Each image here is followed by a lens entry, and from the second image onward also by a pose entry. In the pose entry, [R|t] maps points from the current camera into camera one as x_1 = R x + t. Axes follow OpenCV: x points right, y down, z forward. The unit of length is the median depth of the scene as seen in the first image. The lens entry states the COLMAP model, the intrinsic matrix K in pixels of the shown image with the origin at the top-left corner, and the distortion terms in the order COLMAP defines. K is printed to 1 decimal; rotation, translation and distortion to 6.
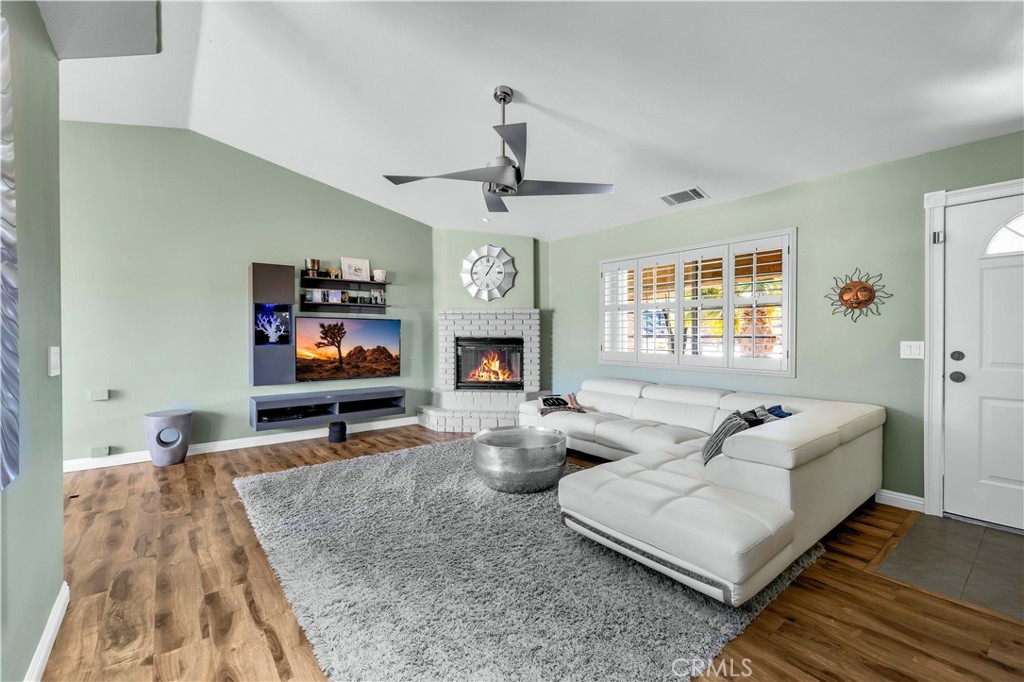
lens RADIAL K [[433.5, 0, 511.8], [0, 433.5, 344.1], [0, 0, 1]] dist [0.001820, 0.000108]
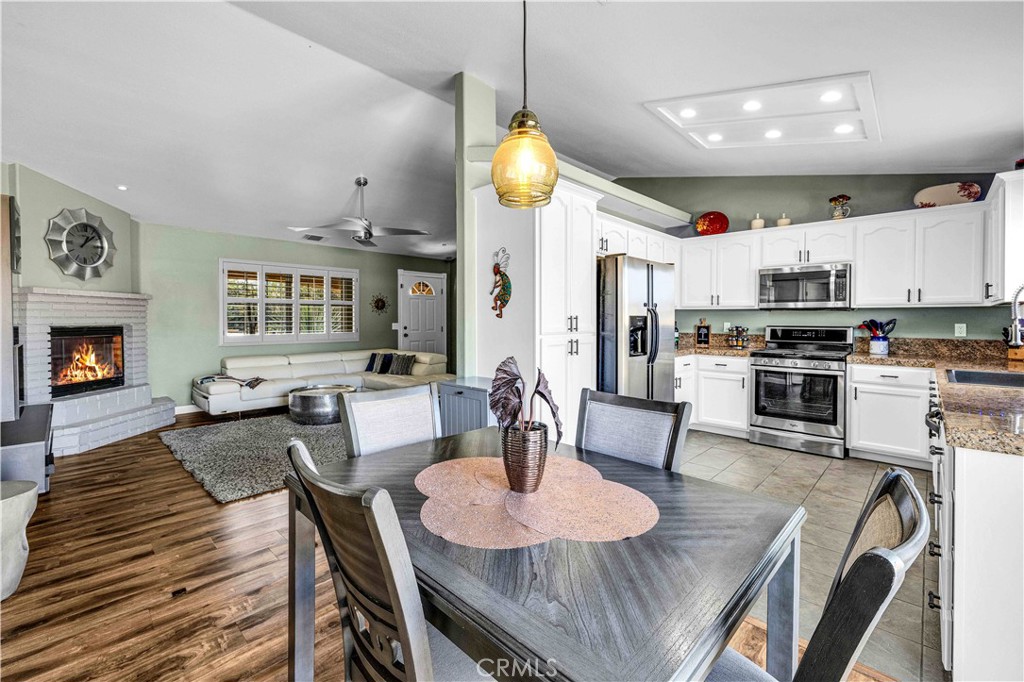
lens RADIAL K [[433.5, 0, 507.8], [0, 433.5, 319.6], [0, 0, 1]] dist [0.001820, 0.000108]
pose [[-0.119648, -0.011456, 0.992750, -0.934422], [0.009766, 0.999871, 0.012715, -0.028766], [-0.992768, 0.011217, -0.119521, 0.326074]]
